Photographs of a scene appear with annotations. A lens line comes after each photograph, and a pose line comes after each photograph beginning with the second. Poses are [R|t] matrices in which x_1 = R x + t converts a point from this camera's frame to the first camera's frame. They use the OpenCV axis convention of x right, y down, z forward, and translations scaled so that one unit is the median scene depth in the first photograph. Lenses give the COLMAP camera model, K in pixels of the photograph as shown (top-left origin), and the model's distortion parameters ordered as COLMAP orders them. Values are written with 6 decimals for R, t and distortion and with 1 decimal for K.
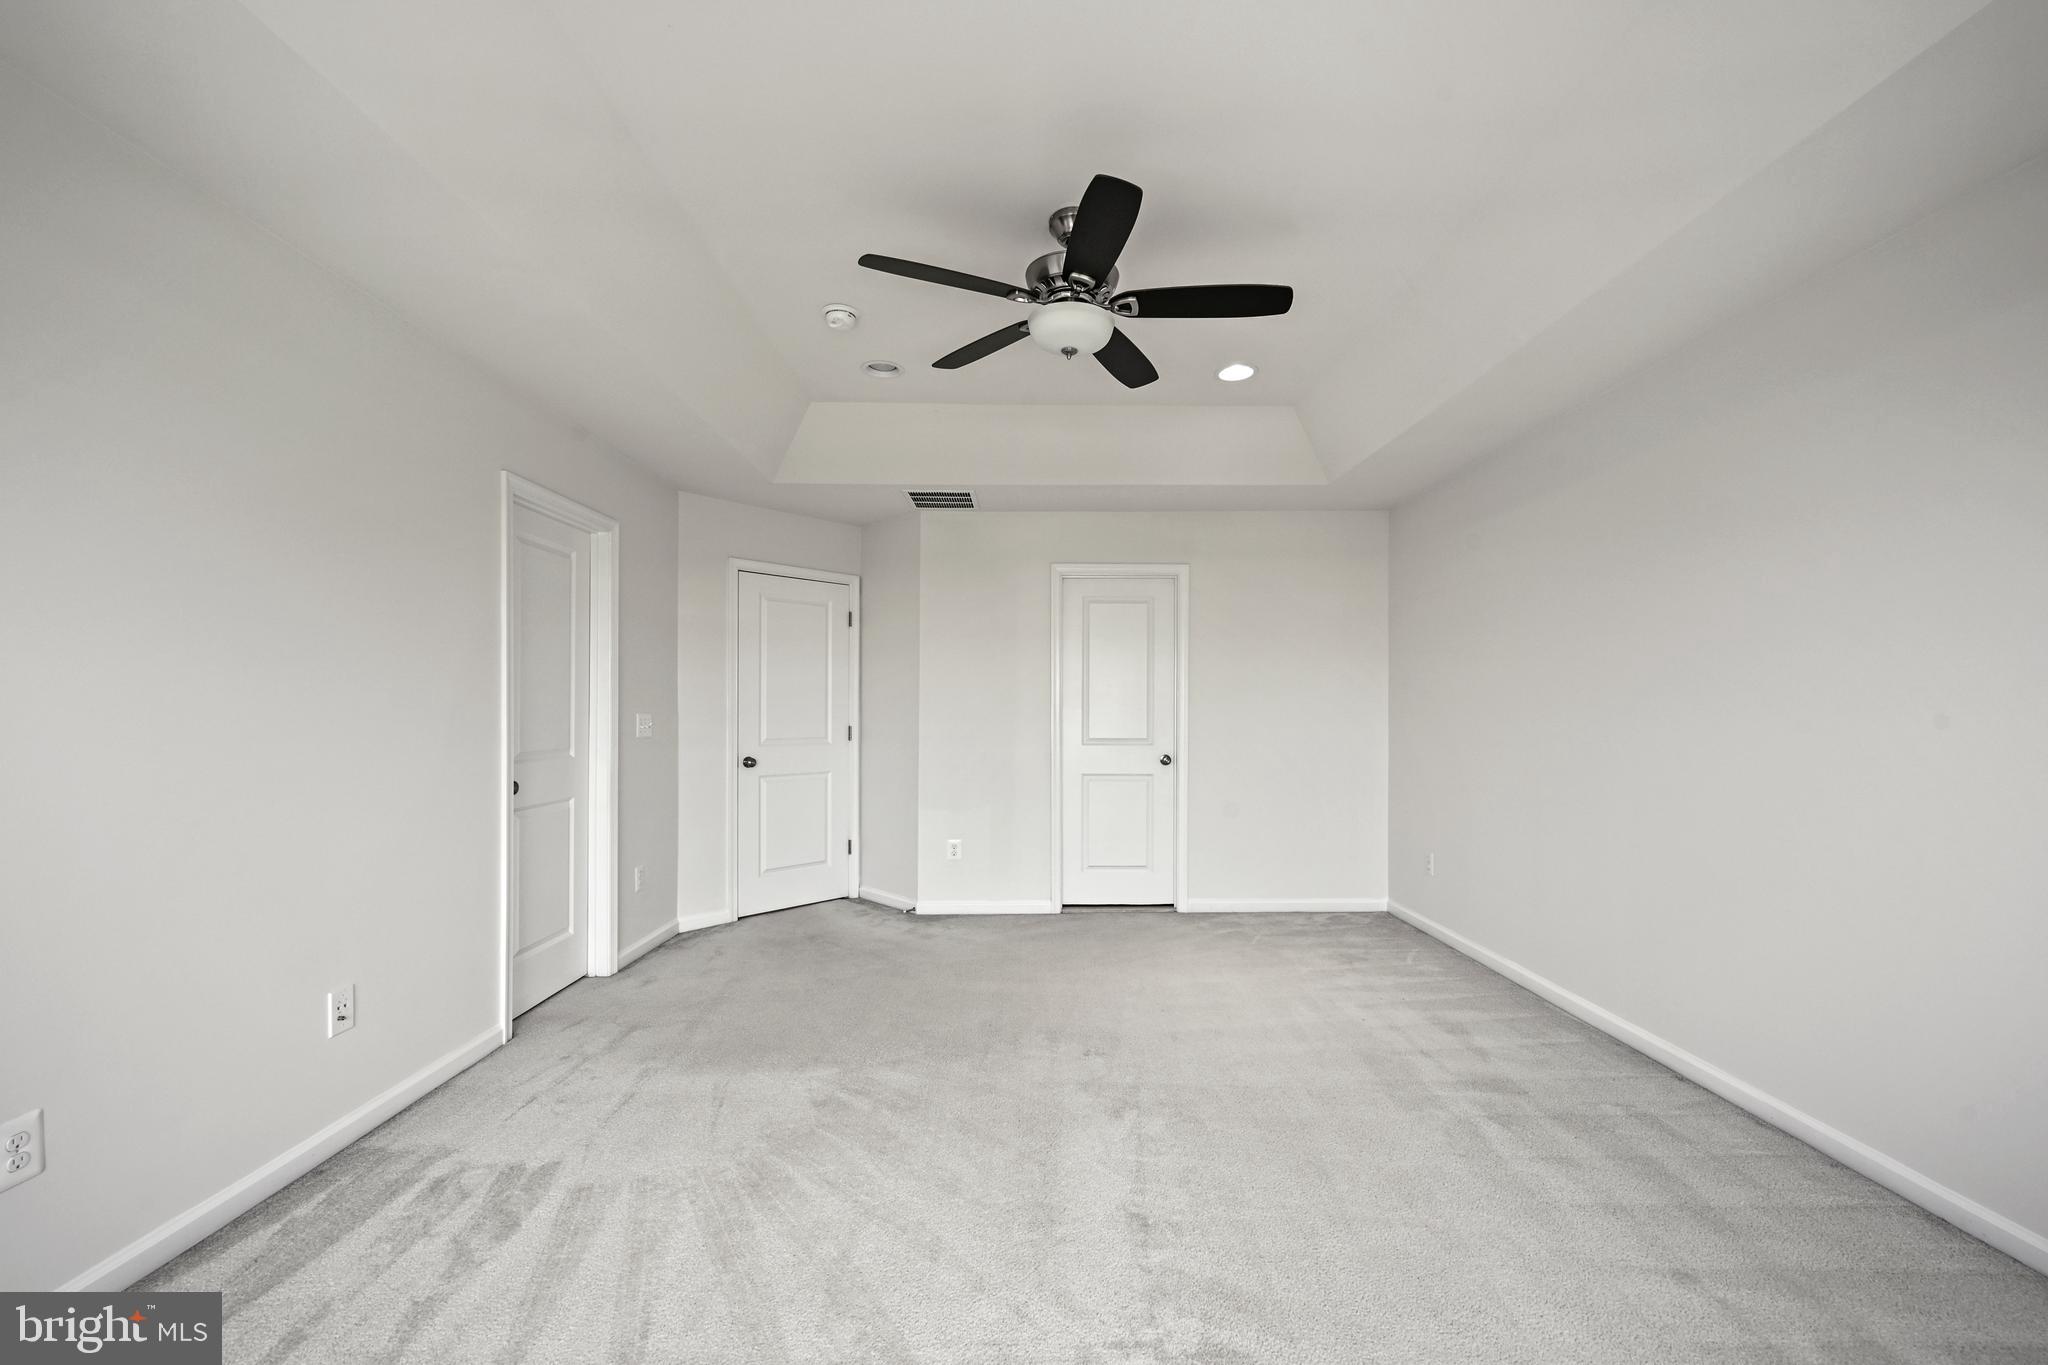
lens RADIAL K [[815.8, 0, 1015.3], [0, 815.8, 707.2], [0, 0, 1]] dist [0.000794, -0.000263]
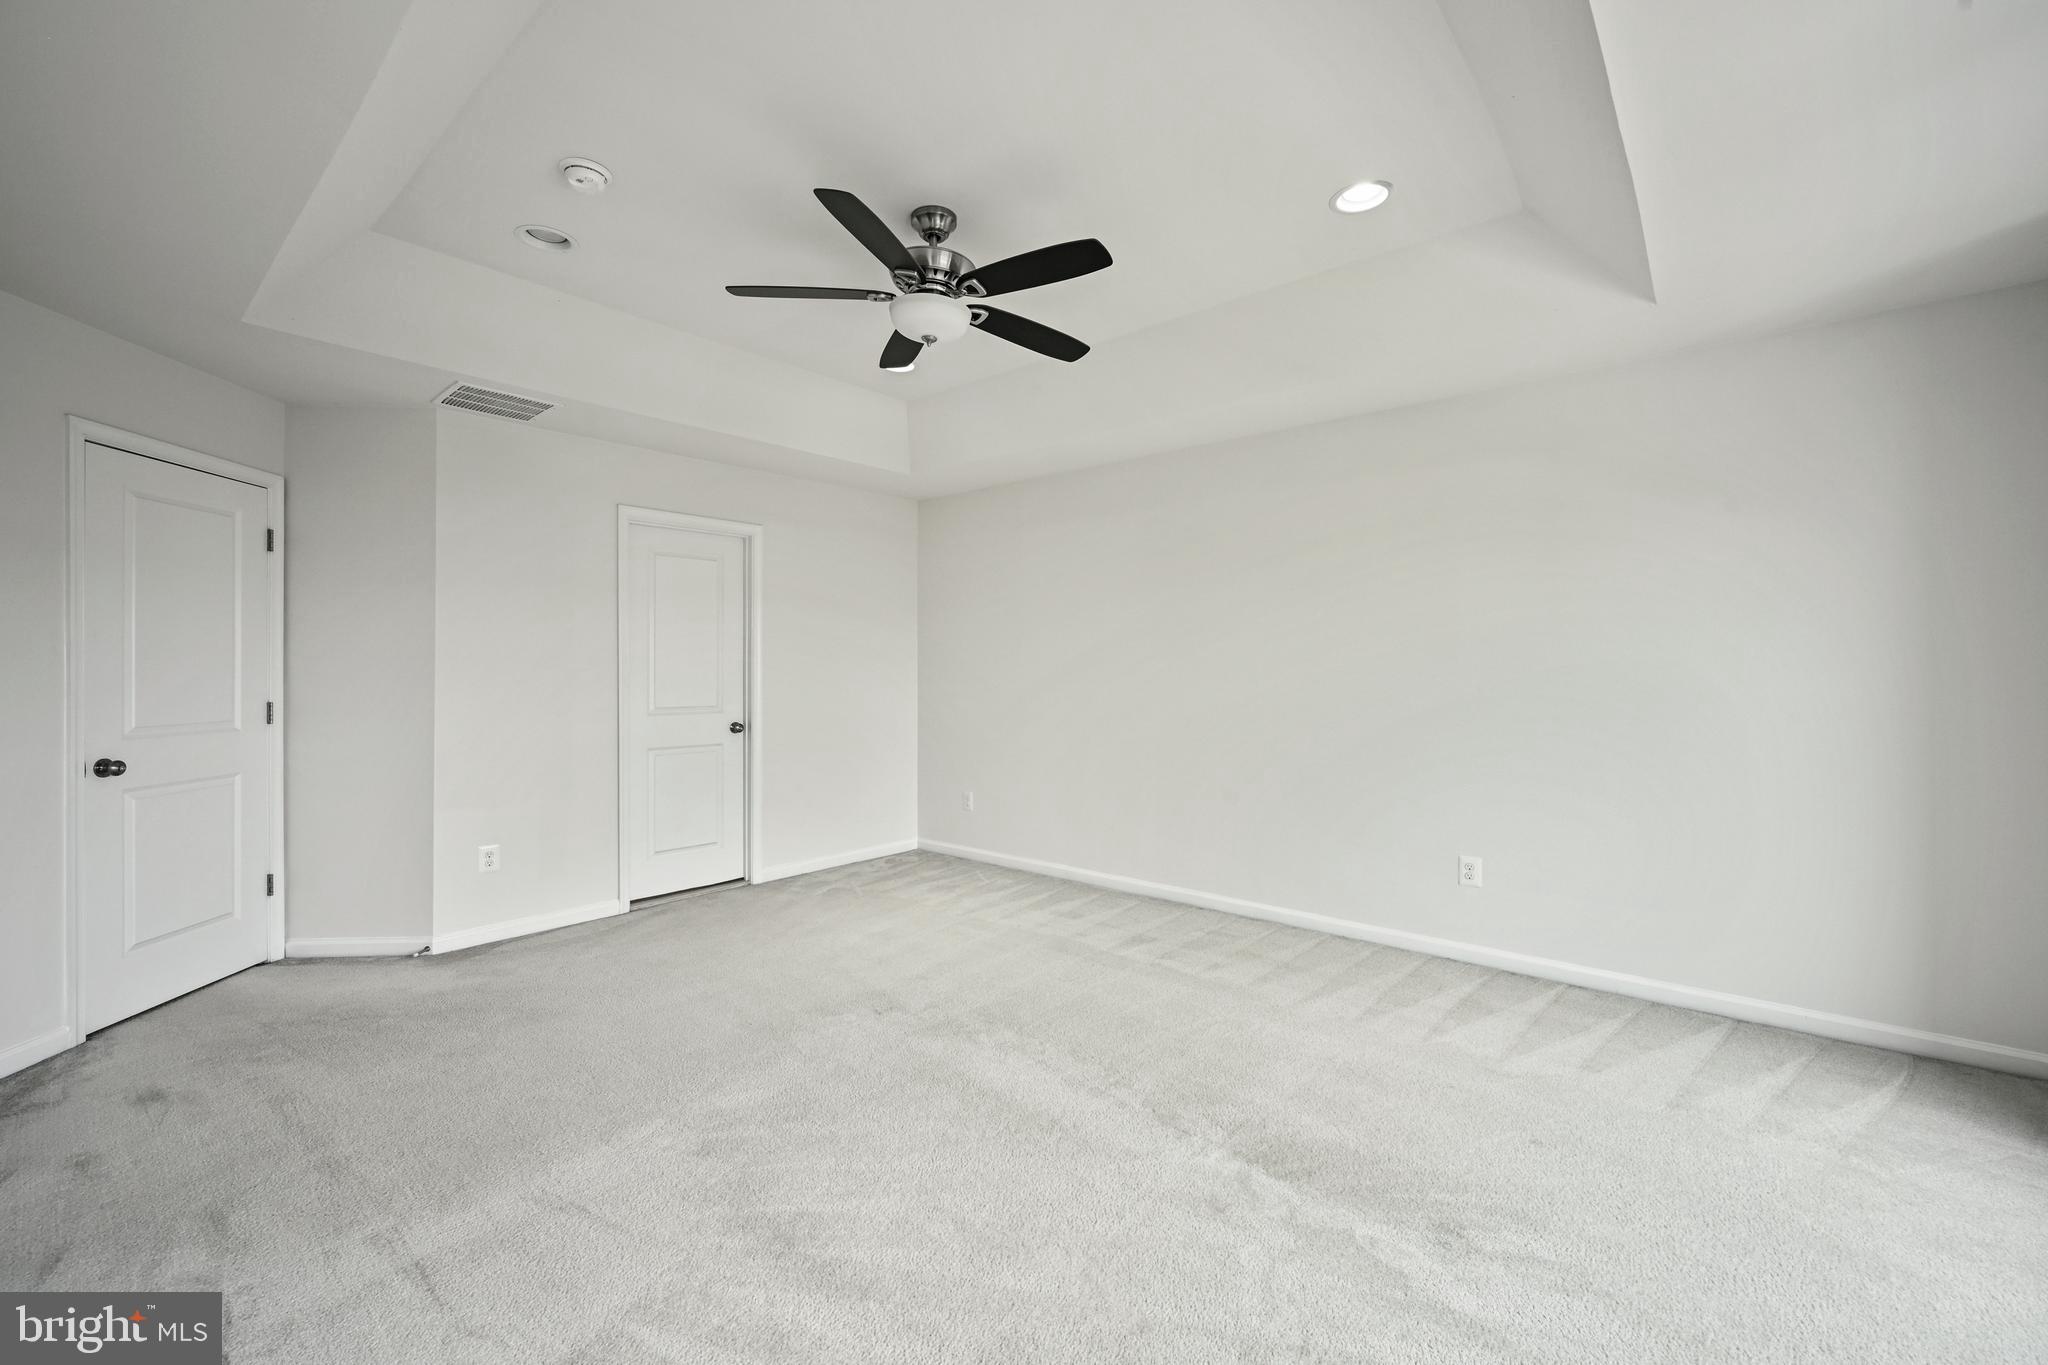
lens RADIAL K [[845.3, 0, 1037.4], [0, 845.3, 669.5], [0, 0, 1]] dist [0.003262, -0.000681]
pose [[0.659042, -0.001178, 0.752105, -0.402787], [-0.000555, 0.999998, 0.002053, -0.006527], [-0.752106, -0.001771, 0.659040, 0.103740]]
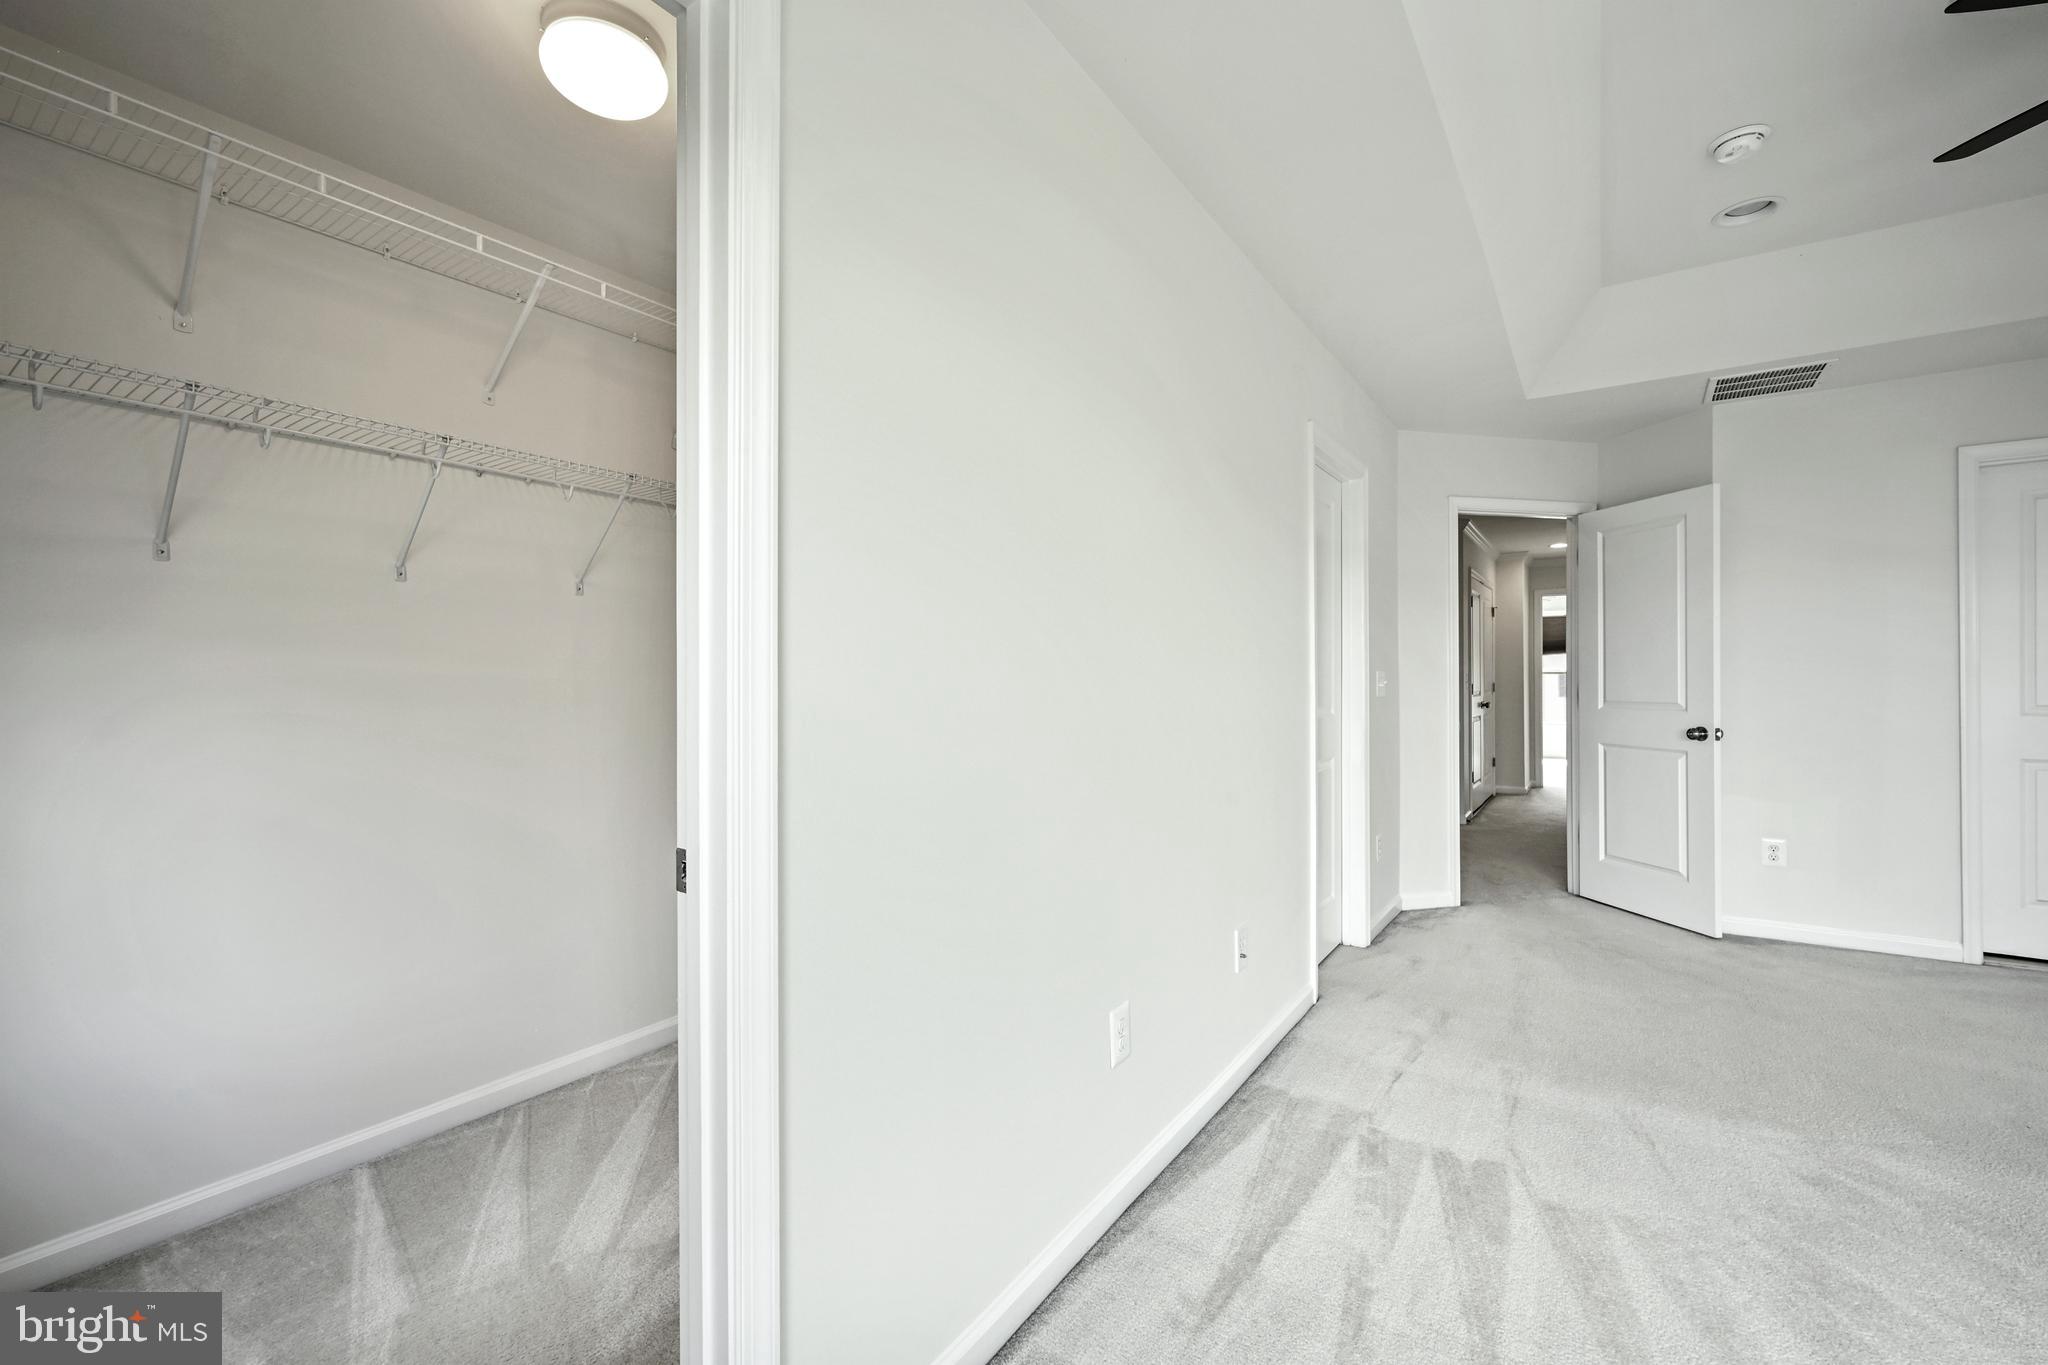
lens RADIAL K [[845.3, 0, 1029.5], [0, 845.3, 679.3], [0, 0, 1]] dist [0.003262, -0.000681]
pose [[0.823047, -0.005415, -0.567947, -0.233868], [0.008221, 0.999963, 0.002380, 0.011105], [0.567913, -0.006627, 0.823062, -0.025648]]
